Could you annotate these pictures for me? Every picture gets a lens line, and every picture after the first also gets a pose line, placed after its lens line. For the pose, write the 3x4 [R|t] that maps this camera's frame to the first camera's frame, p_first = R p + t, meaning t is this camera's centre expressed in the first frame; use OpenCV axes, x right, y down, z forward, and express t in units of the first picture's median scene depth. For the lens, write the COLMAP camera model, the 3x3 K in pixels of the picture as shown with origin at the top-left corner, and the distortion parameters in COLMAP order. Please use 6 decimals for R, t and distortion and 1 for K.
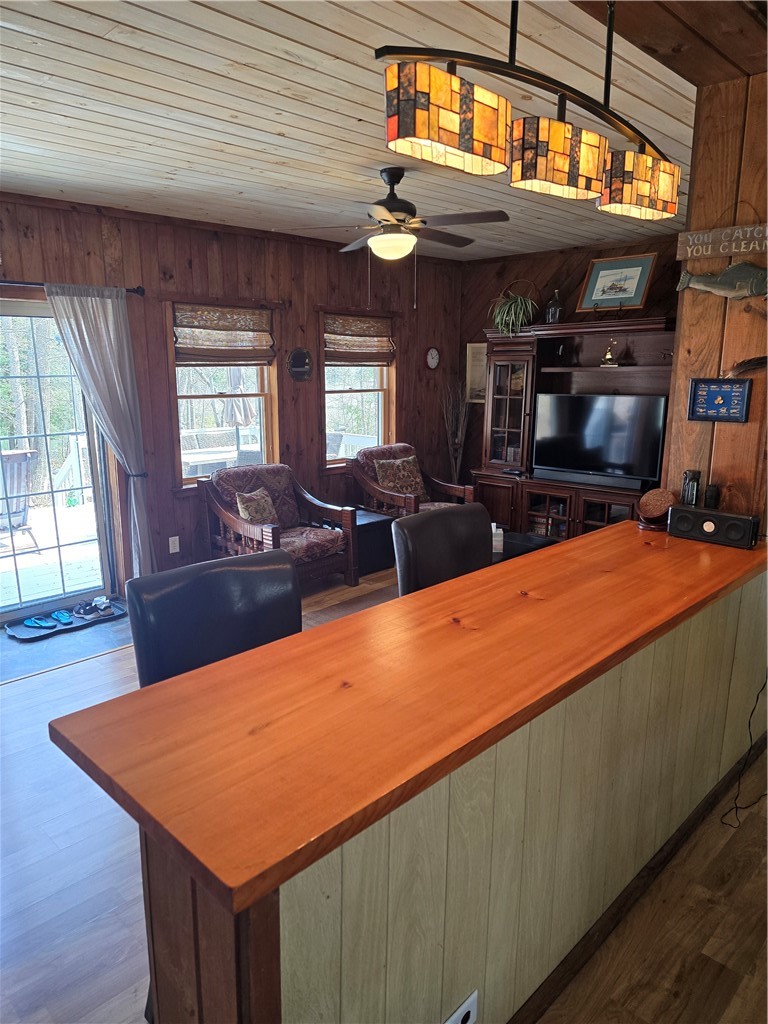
lens RADIAL K [[688.2, 0, 381.2], [0, 688.2, 518.3], [0, 0, 1]] dist [0.058450, -0.056756]
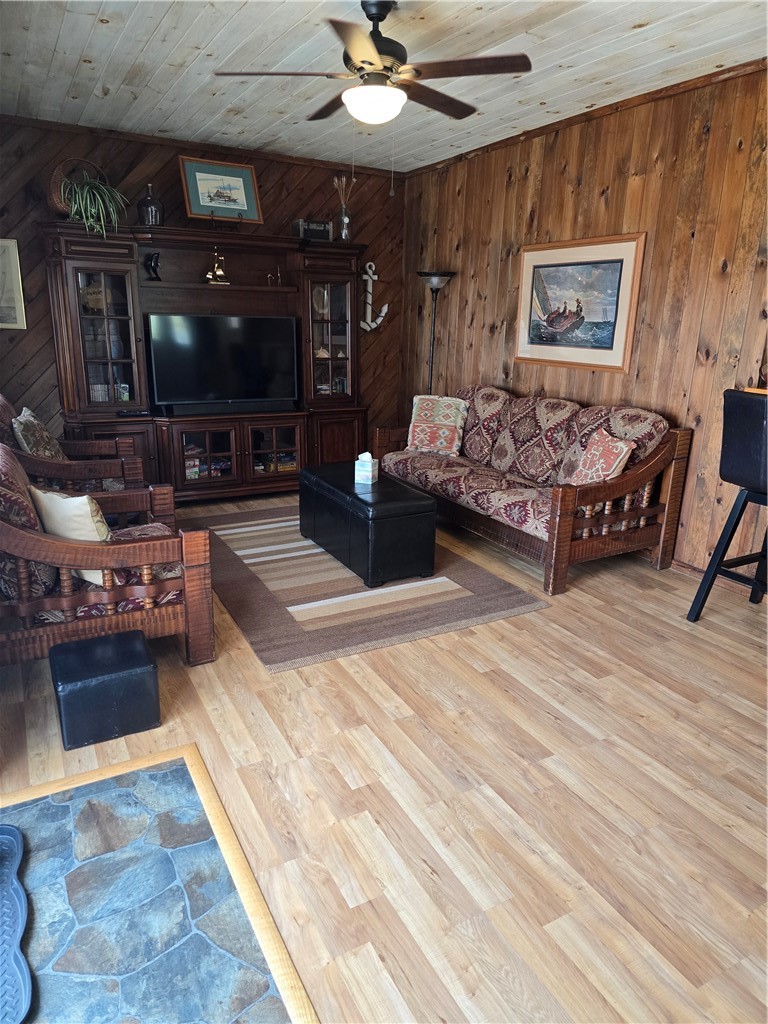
lens RADIAL K [[688.2, 0, 385.1], [0, 688.2, 512.5], [0, 0, 1]] dist [0.058450, -0.056756]
pose [[0.289197, -0.255427, 0.922563, -0.599516], [0.189148, 0.959991, 0.206497, -0.085217], [-0.938397, 0.114783, 0.325940, 0.589041]]
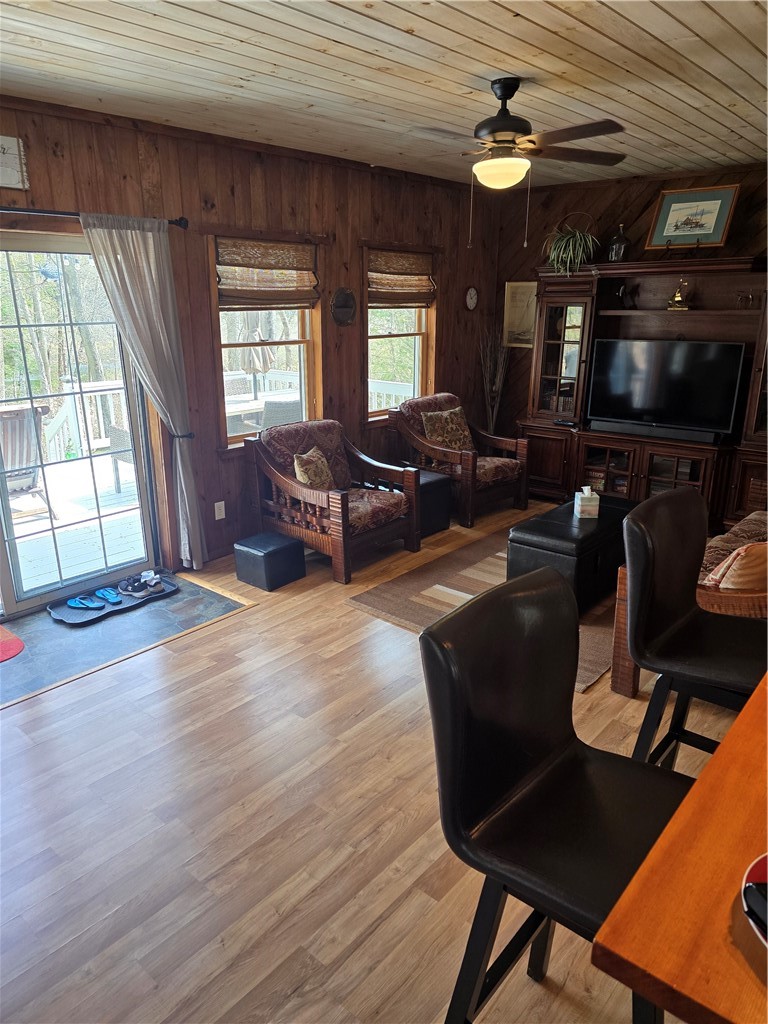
lens RADIAL K [[688.2, 0, 384.5], [0, 688.2, 514.3], [0, 0, 1]] dist [0.058450, -0.056756]
pose [[0.997705, -0.017057, 0.065533, -0.145035], [0.011439, 0.996301, 0.085165, -0.032447], [-0.066743, -0.084220, 0.994209, 0.081776]]
